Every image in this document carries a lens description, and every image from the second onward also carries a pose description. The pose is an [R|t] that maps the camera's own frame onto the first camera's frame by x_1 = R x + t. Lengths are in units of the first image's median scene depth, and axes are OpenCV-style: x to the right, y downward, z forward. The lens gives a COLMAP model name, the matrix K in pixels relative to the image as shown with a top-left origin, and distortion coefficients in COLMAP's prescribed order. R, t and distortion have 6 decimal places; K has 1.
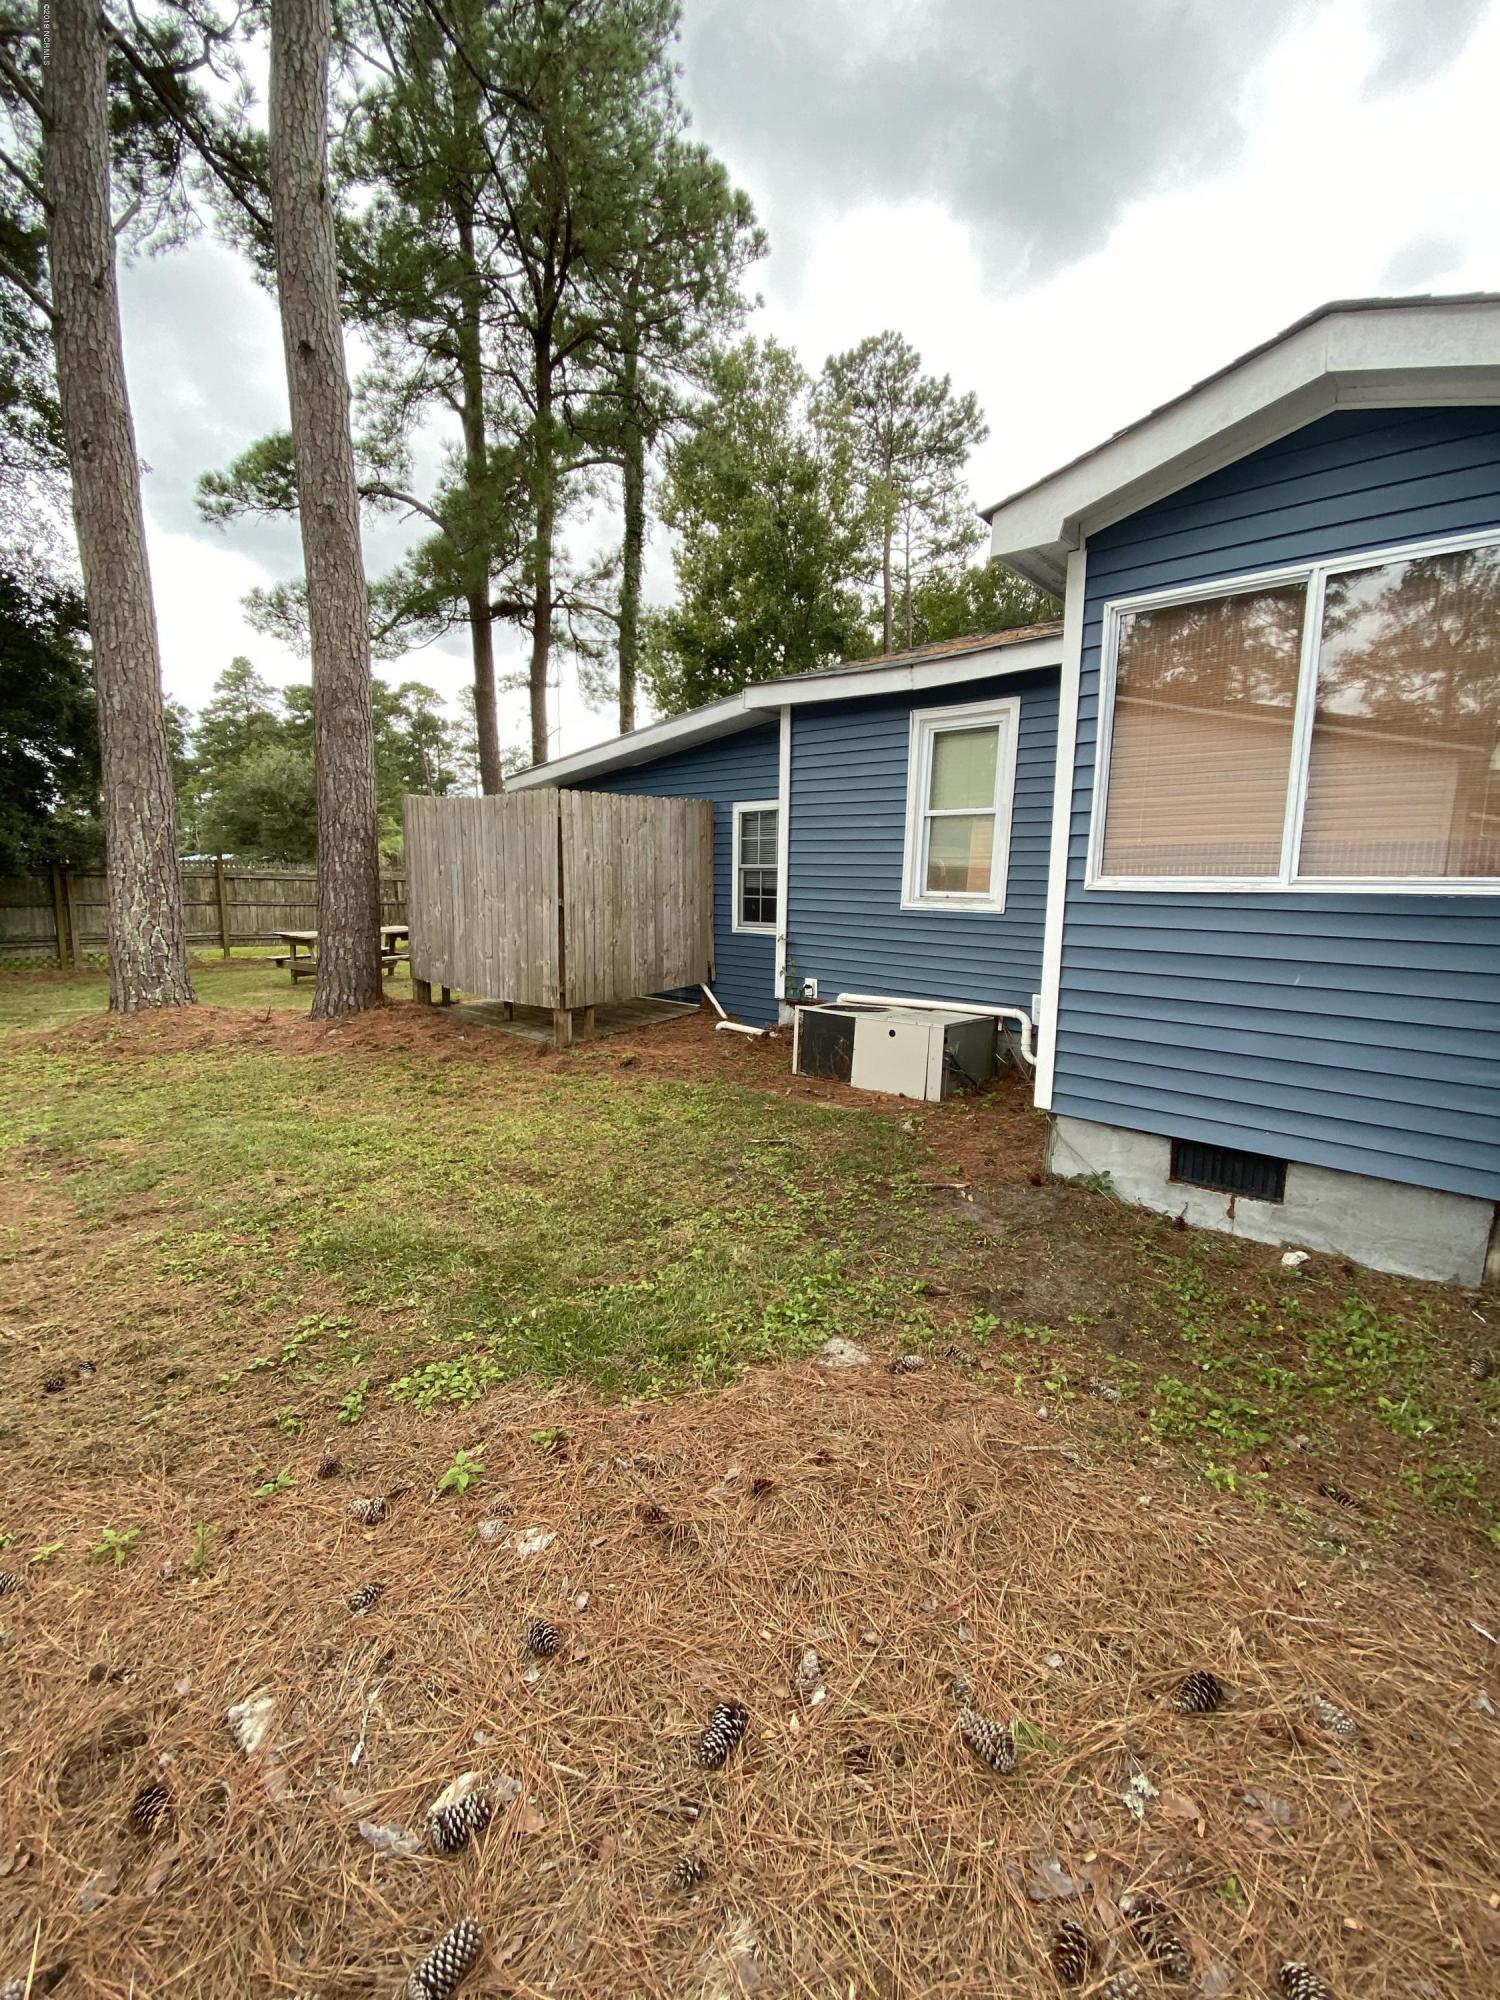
lens RADIAL K [[808.6, 0, 750.0], [0, 808.6, 1000.0], [0, 0, 1]] dist [0.019760, -0.019586]
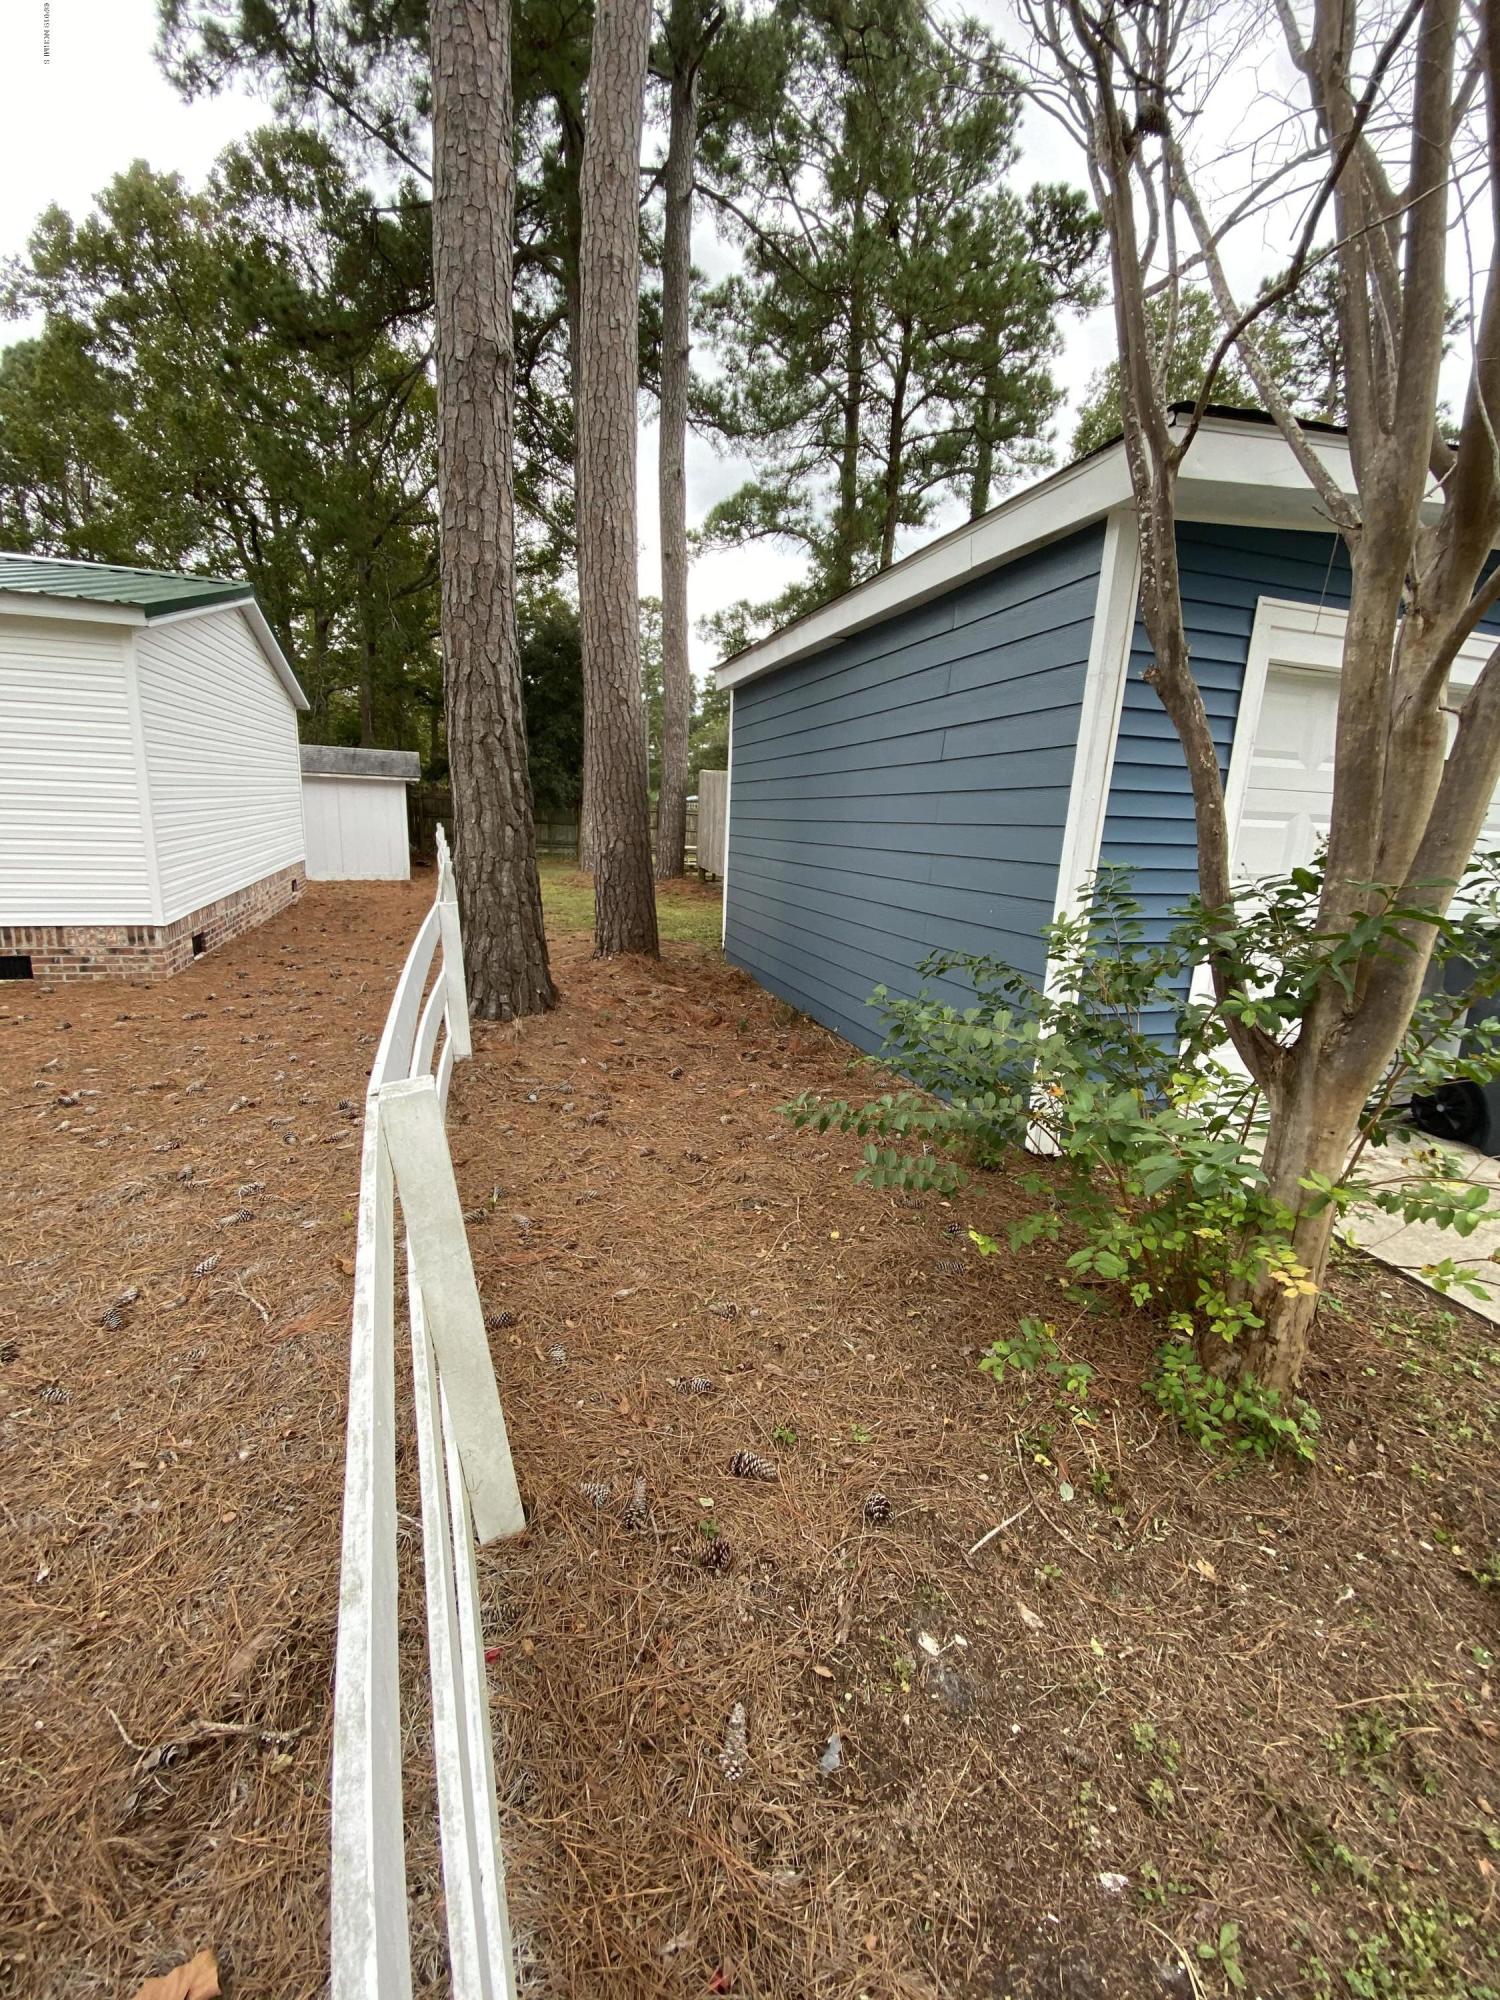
lens RADIAL K [[808.6, 0, 750.0], [0, 808.6, 1000.0], [0, 0, 1]] dist [0.019760, -0.019586]
pose [[0.861827, 0.138968, -0.487794, 0.275075], [-0.107013, 0.989904, 0.092947, 0.037656], [0.495785, -0.027904, 0.867997, -0.249607]]
